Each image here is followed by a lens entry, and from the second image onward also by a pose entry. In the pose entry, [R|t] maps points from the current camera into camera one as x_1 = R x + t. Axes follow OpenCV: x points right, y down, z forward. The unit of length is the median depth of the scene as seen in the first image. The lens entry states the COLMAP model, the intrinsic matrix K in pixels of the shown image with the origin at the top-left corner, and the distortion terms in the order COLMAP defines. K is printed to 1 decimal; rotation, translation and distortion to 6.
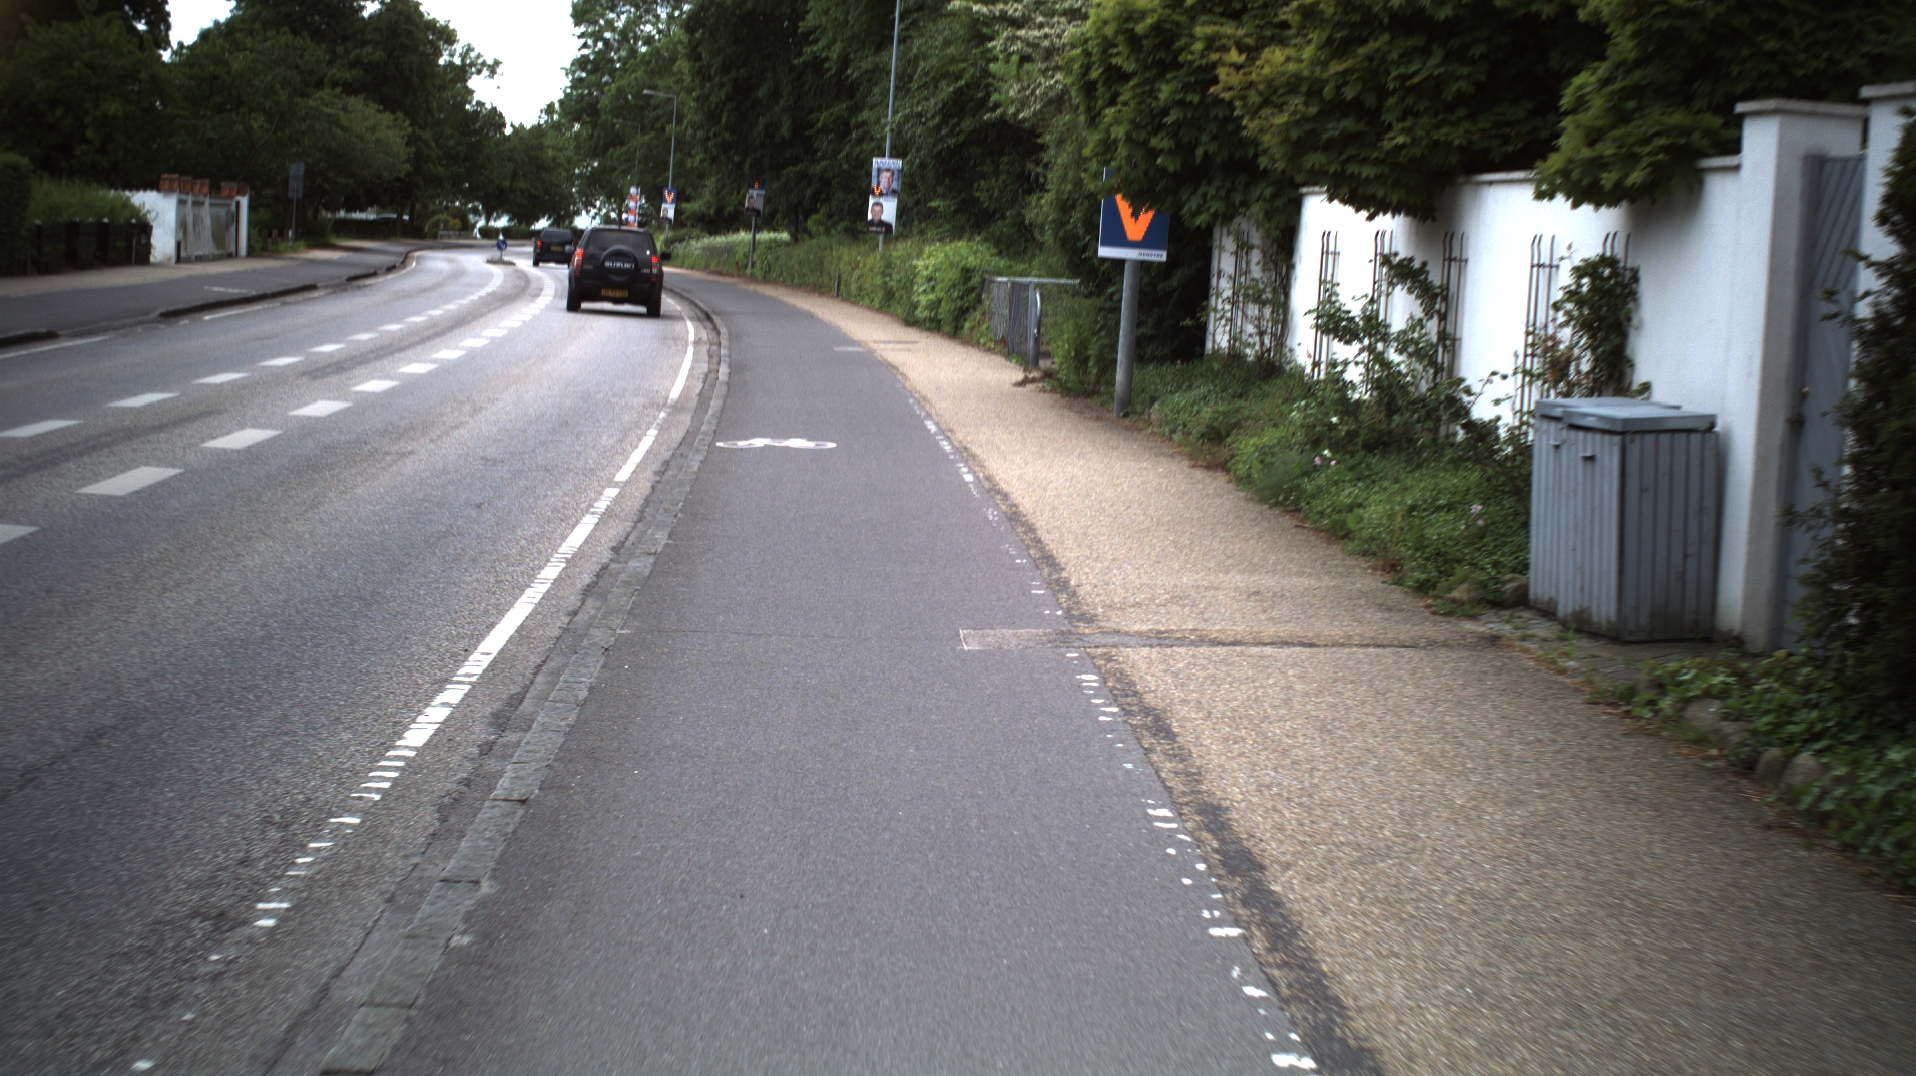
lens RADIAL K [[3275.7, 0, 958.0], [0, 3275.7, 538.0], [0, 0, 1]] dist [-0.305128, 0.456918]
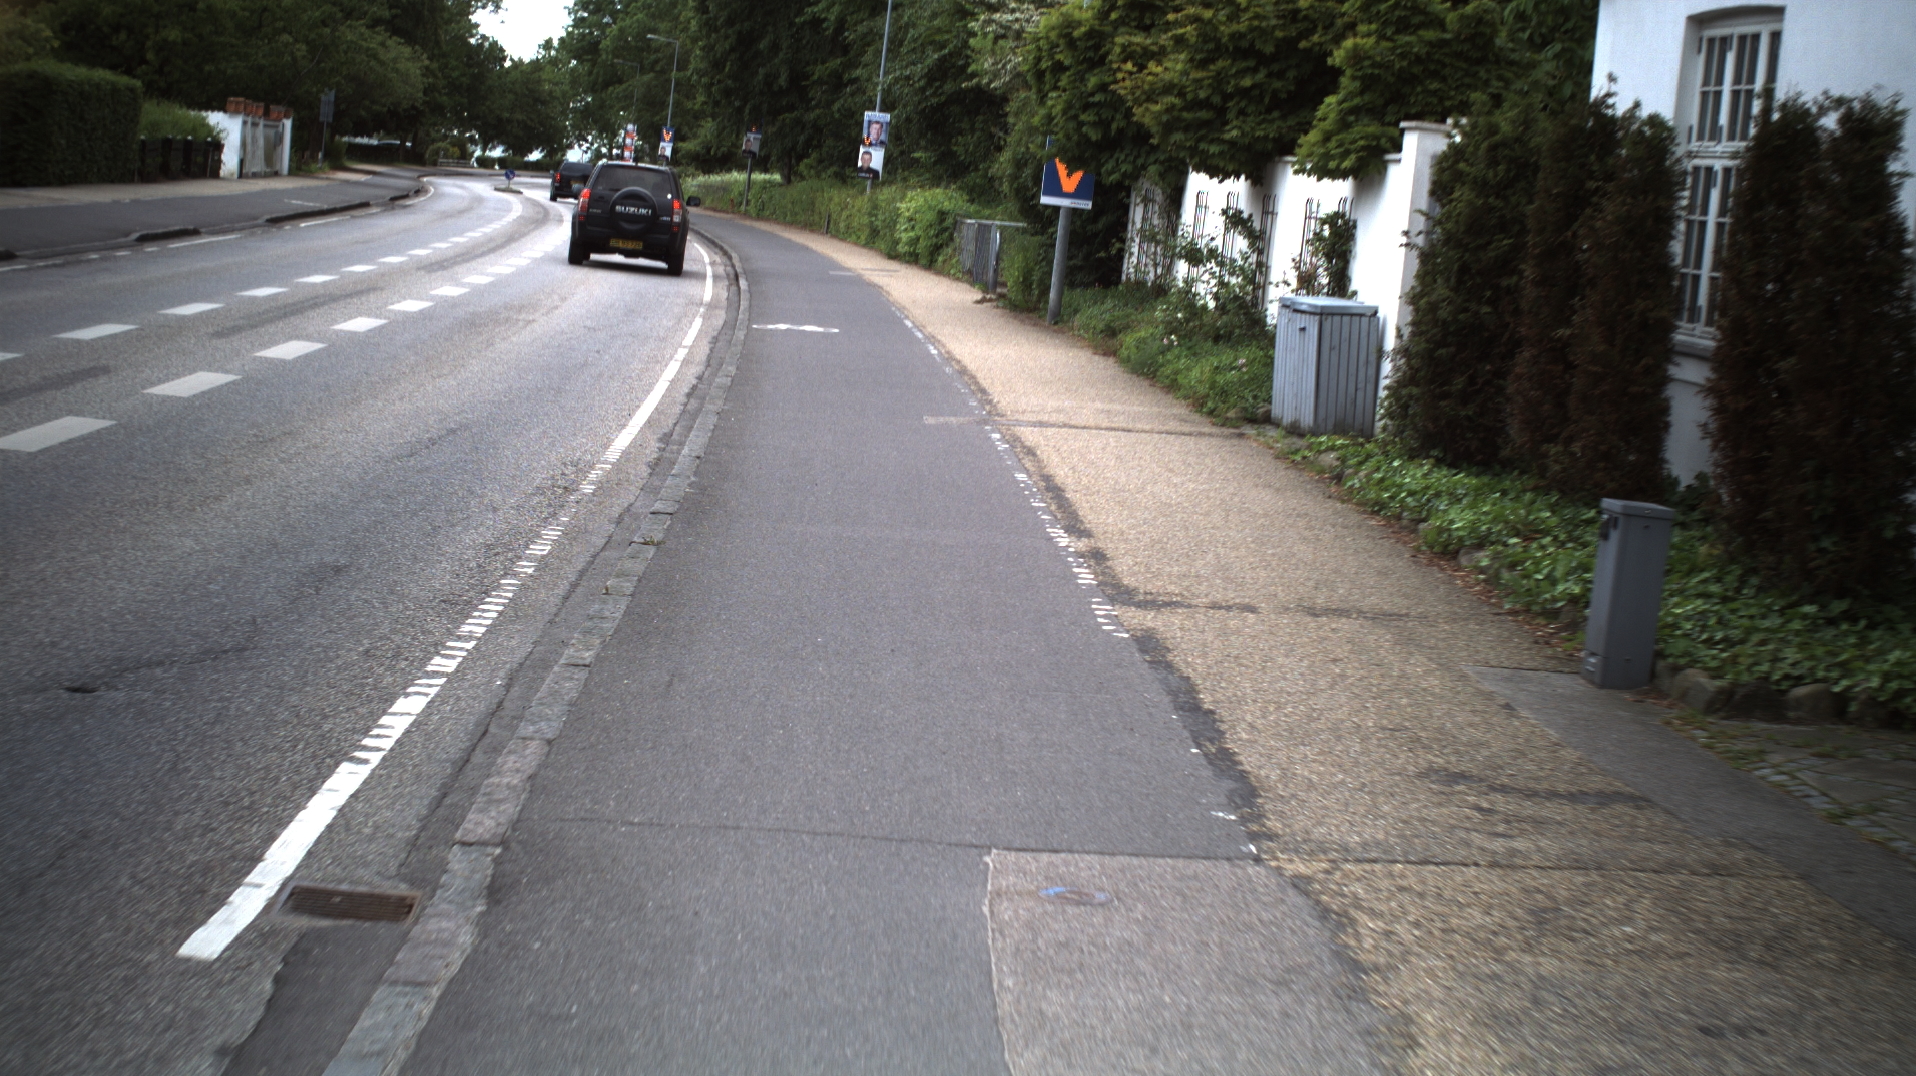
lens RADIAL K [[3275.7, 0, 958.0], [0, 3275.7, 538.0], [0, 0, 1]] dist [-0.305128, 0.456918]
pose [[0.999008, 0.043247, 0.010653, 0.000602], [-0.043406, 0.998943, 0.015143, 0.012058], [-0.009987, -0.015590, 0.999829, -0.127039]]
